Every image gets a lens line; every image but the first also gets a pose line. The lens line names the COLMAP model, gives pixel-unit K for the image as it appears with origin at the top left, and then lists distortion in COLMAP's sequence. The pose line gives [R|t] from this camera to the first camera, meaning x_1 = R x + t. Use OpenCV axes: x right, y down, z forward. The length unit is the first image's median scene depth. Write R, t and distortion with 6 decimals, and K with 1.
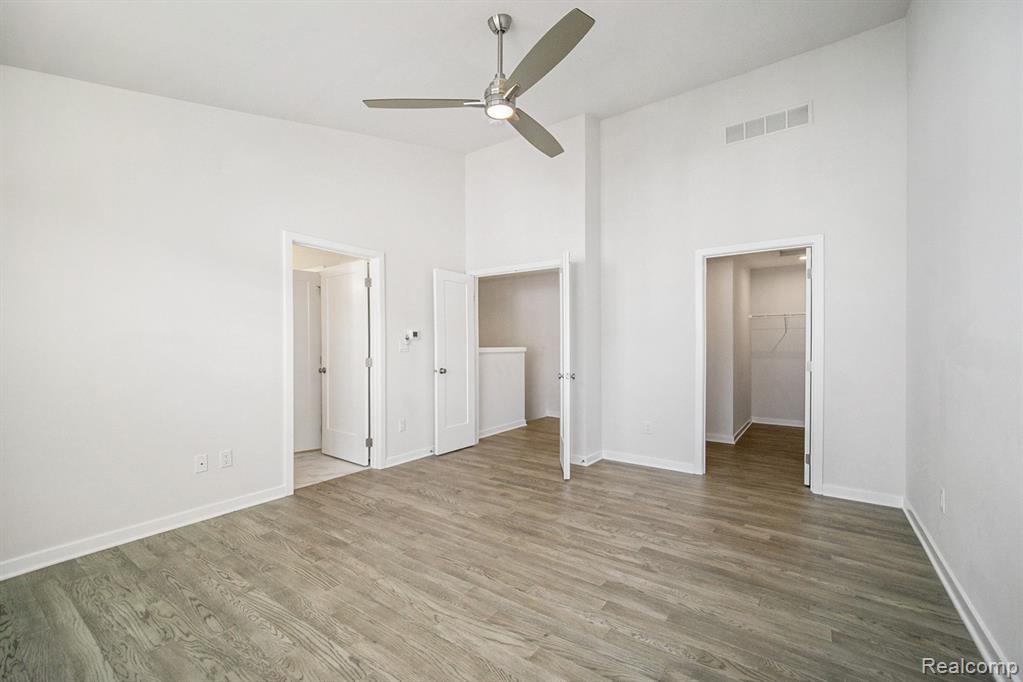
lens RADIAL K [[411.7, 0, 510.8], [0, 411.7, 341.8], [0, 0, 1]] dist [0.000147, 0.000304]
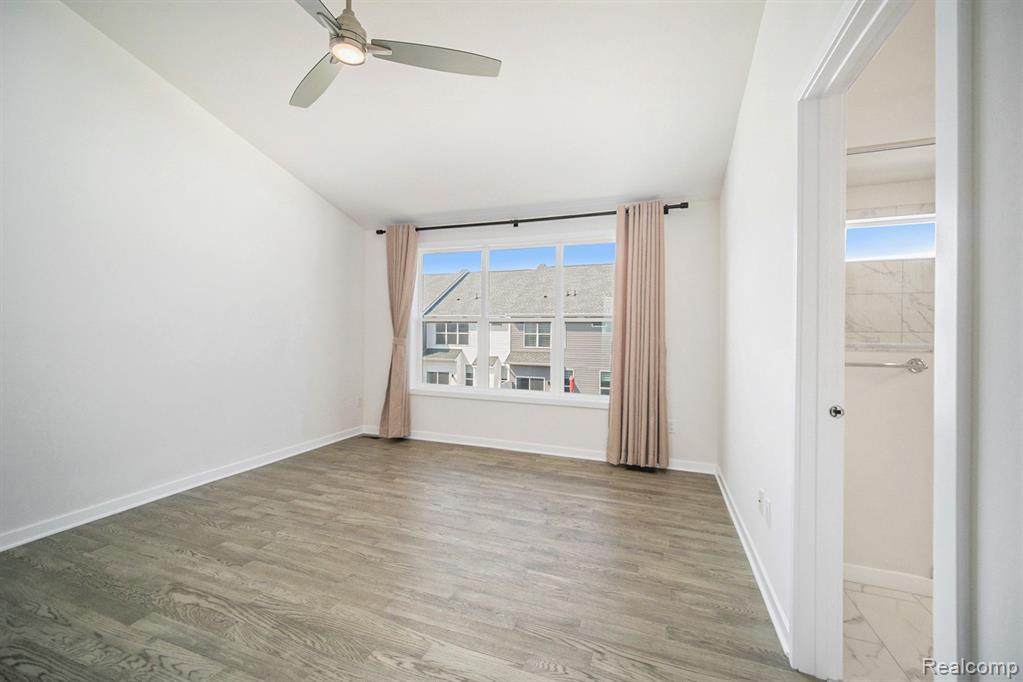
lens RADIAL K [[411.7, 0, 513.2], [0, 411.7, 342.8], [0, 0, 1]] dist [0.000147, 0.000304]
pose [[-0.963590, -0.004922, -0.267337, -0.140975], [-0.006988, 0.999953, 0.006777, -0.002558], [0.267291, 0.008399, -0.963579, 2.060484]]
